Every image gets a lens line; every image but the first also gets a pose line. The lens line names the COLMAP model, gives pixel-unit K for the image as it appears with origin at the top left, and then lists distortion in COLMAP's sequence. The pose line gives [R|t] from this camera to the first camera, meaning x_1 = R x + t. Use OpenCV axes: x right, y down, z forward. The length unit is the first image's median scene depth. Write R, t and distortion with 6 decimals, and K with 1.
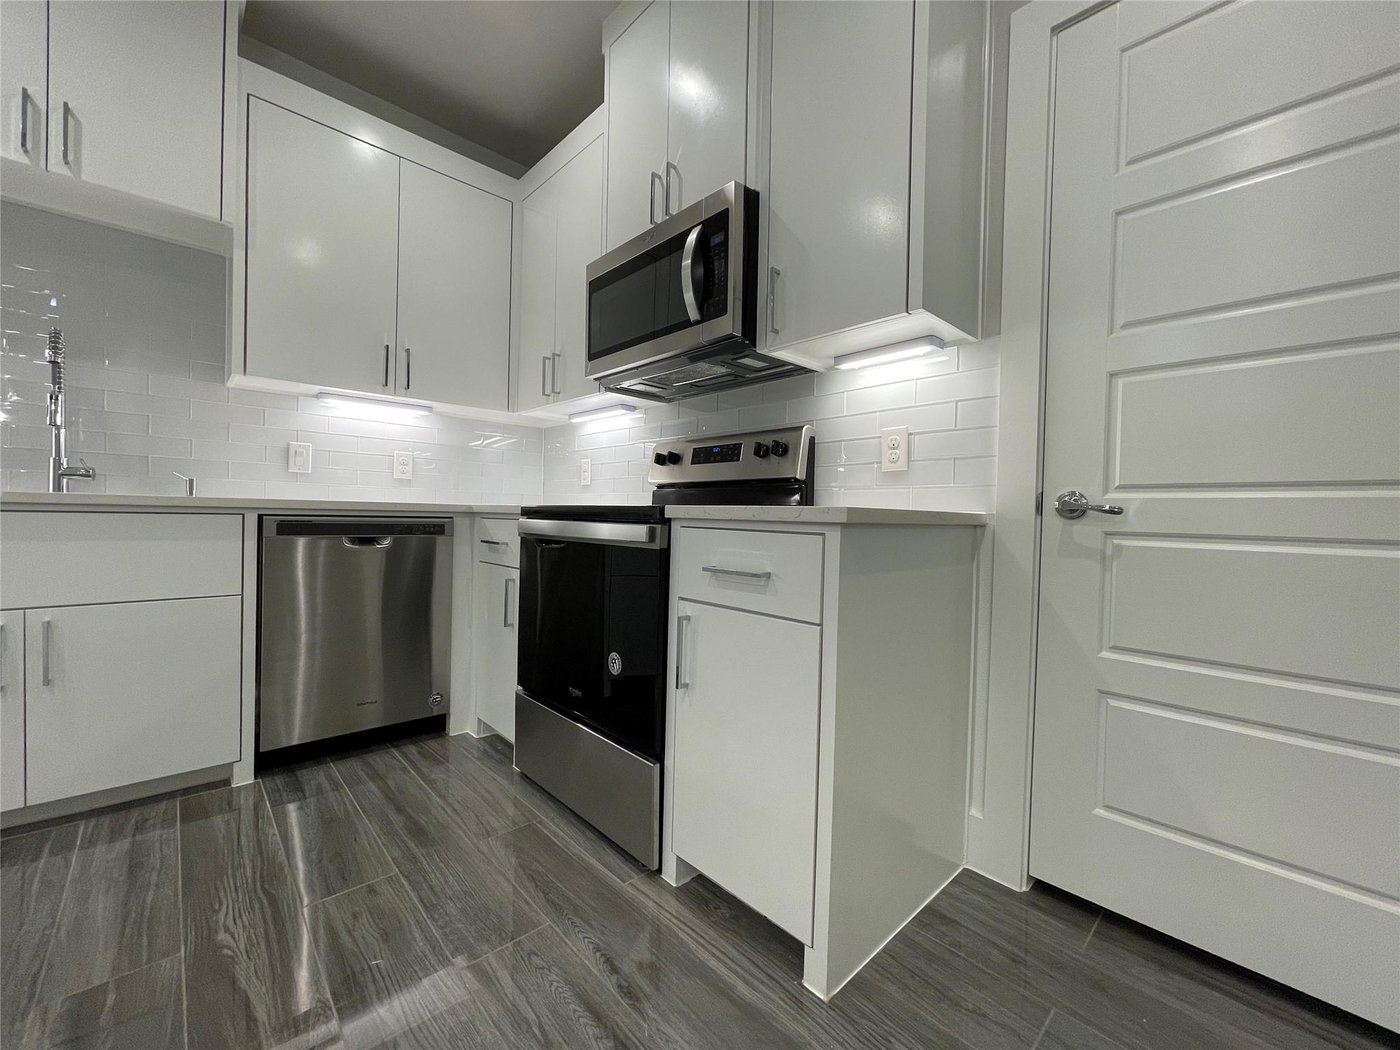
lens RADIAL K [[569.1, 0, 707.2], [0, 569.1, 526.6], [0, 0, 1]] dist [0.003966, -0.002185]
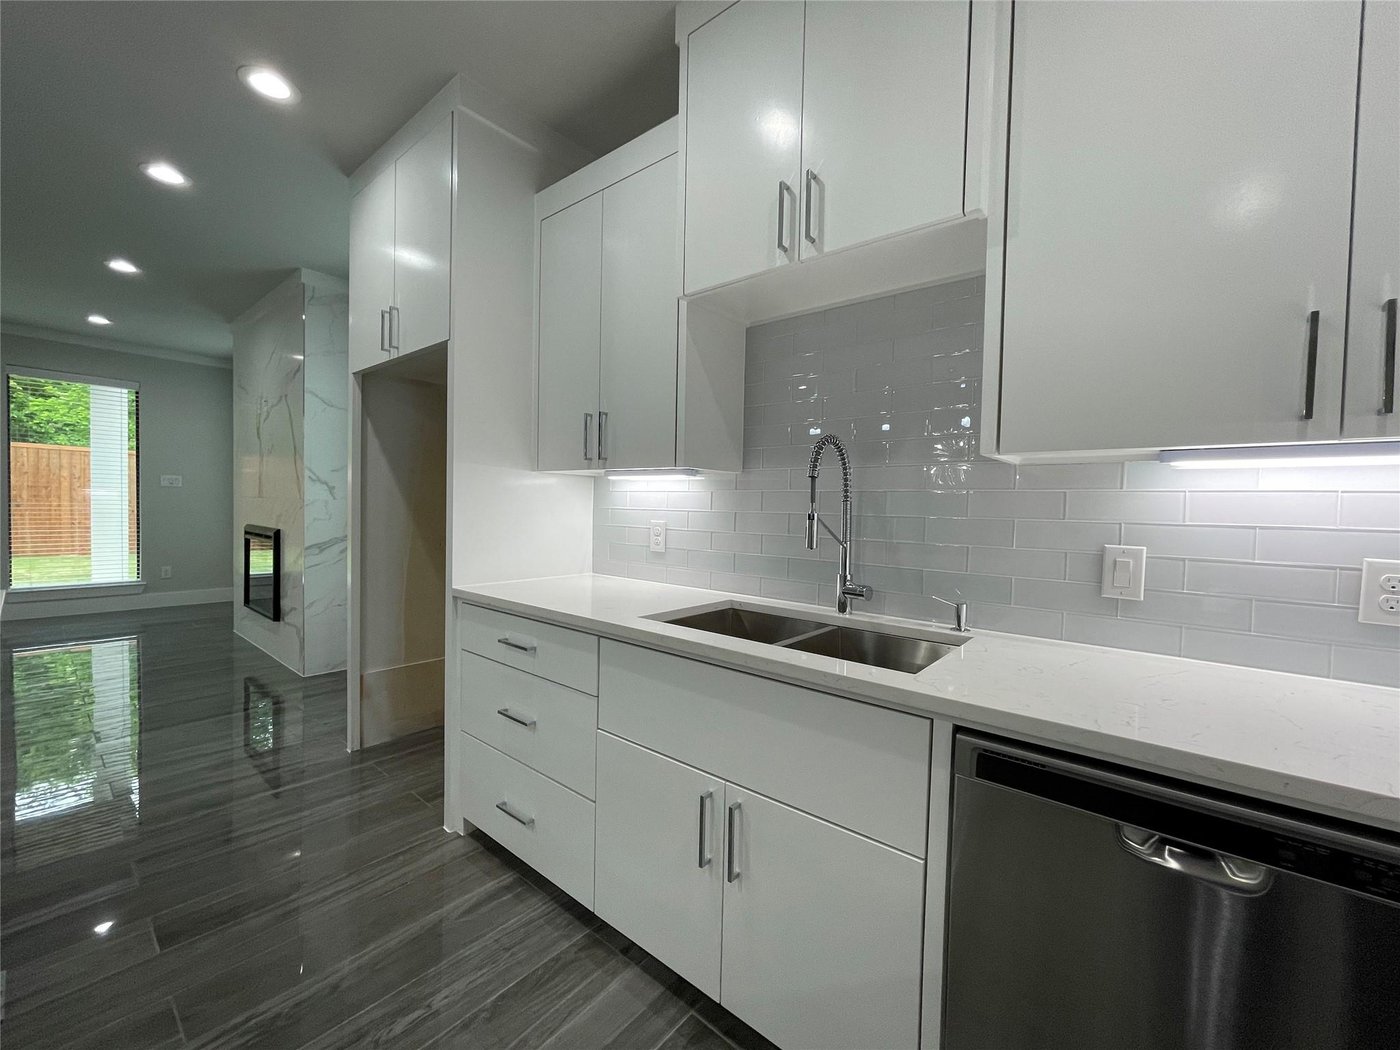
lens RADIAL K [[569.1, 0, 701.4], [0, 569.1, 520.5], [0, 0, 1]] dist [0.003966, -0.002185]
pose [[0.122818, 0.000157, -0.992429, -0.261317], [-0.038144, 0.999262, -0.004562, -0.182940], [0.991696, 0.038416, 0.122734, 0.629968]]
